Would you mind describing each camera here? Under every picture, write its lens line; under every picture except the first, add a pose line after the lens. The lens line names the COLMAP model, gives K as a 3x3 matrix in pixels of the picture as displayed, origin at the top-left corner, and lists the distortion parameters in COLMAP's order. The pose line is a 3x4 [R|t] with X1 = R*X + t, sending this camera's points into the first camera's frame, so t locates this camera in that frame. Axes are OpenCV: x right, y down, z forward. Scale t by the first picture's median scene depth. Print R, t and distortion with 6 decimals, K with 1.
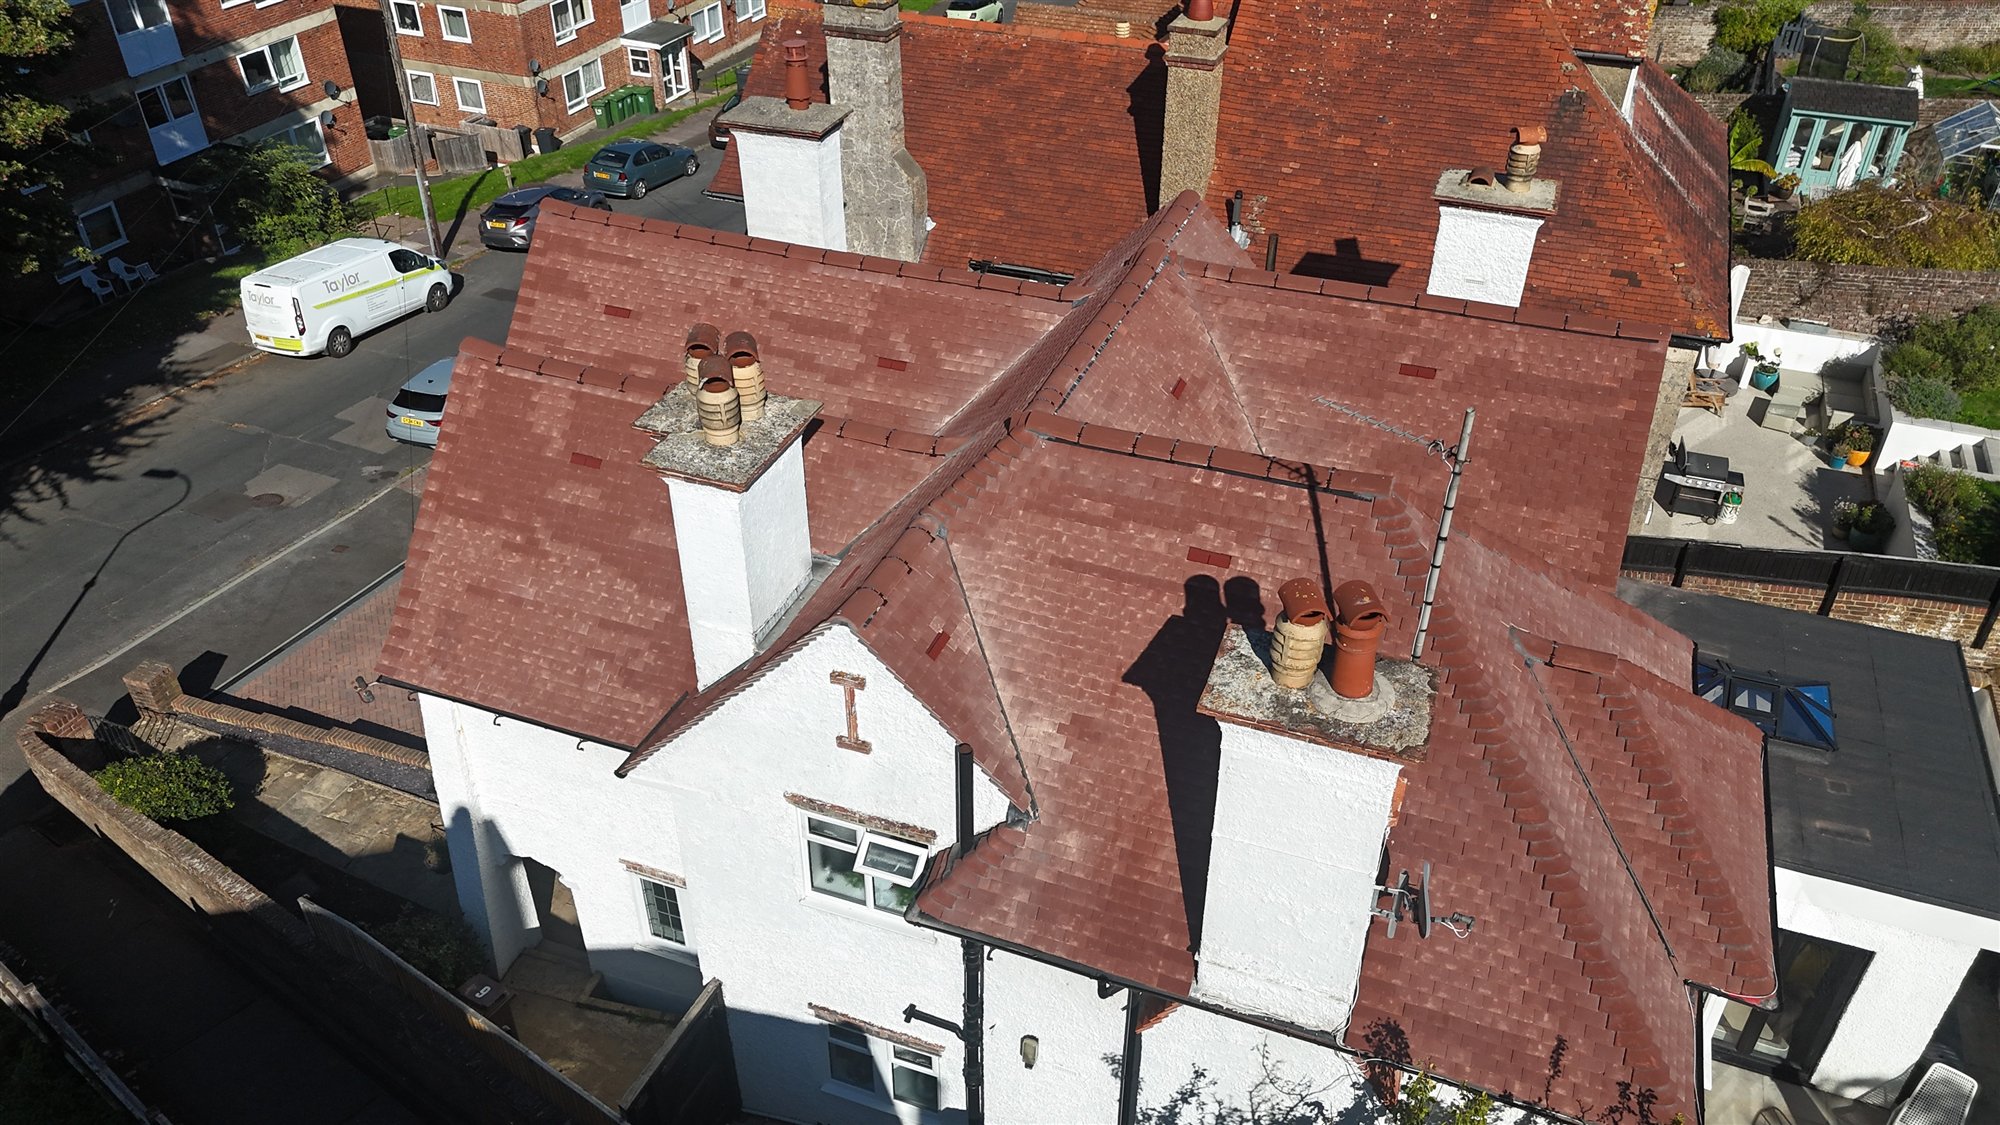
lens RADIAL K [[1469.3, 0, 1000.0], [0, 1469.3, 562.5], [0, 0, 1]] dist [0.084138, -0.000265]
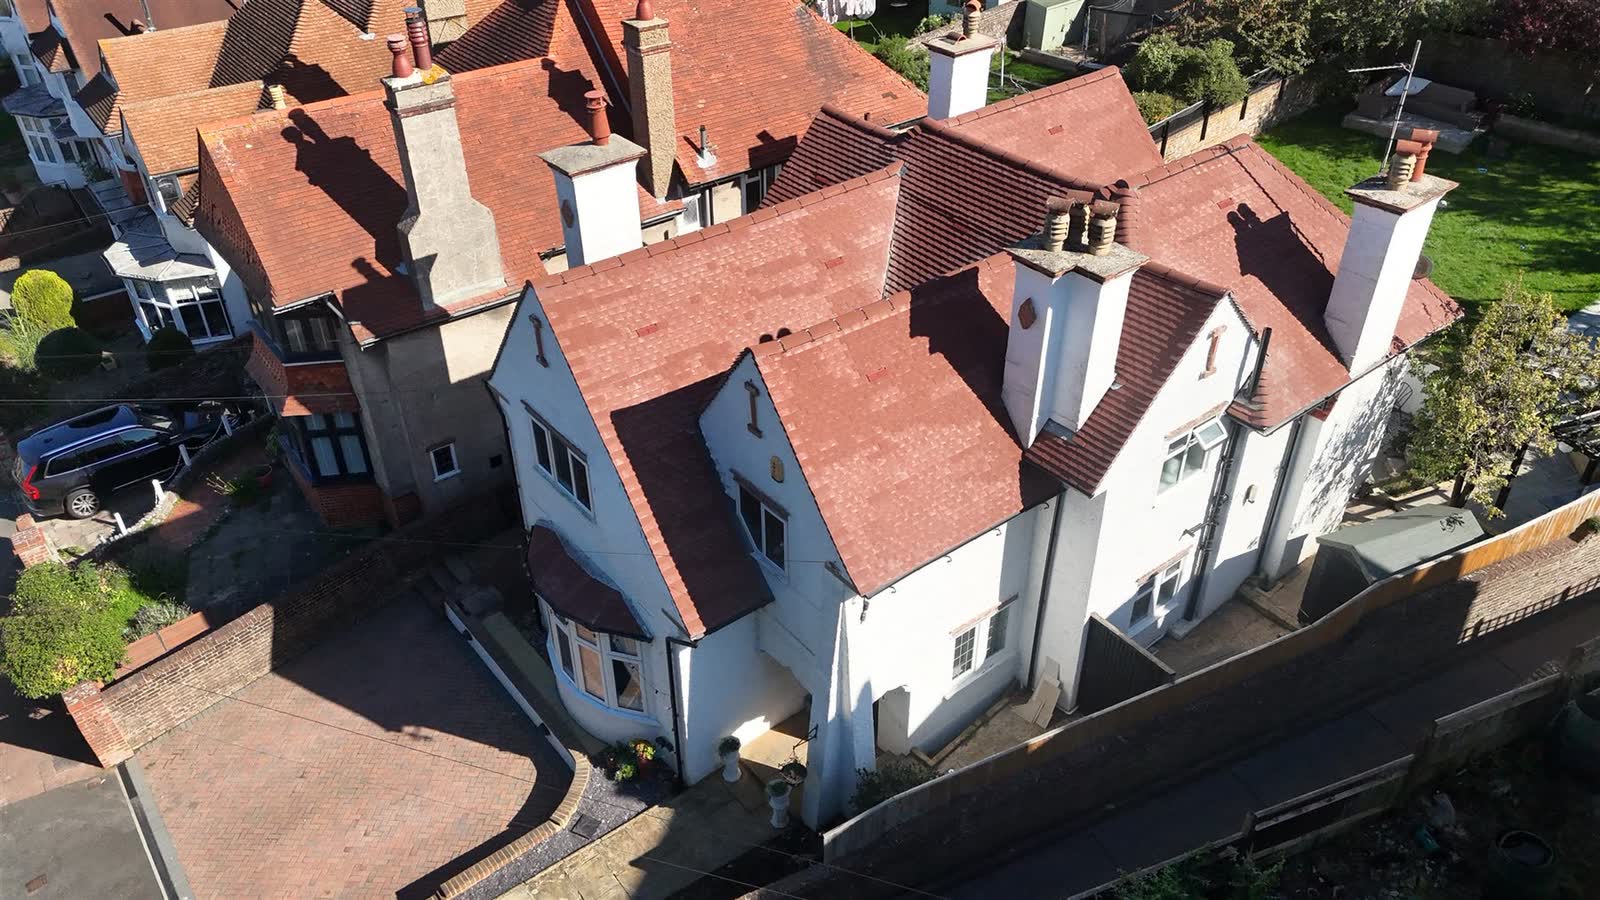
lens RADIAL K [[1175.4, 0, 800.0], [0, 1175.4, 450.0], [0, 0, 1]] dist [0.084138, -0.000265]
pose [[0.511044, -0.497879, 0.700679, -1.089741], [0.502028, 0.834567, 0.226860, -0.286846], [-0.697712, 0.235825, 0.676450, 0.318085]]
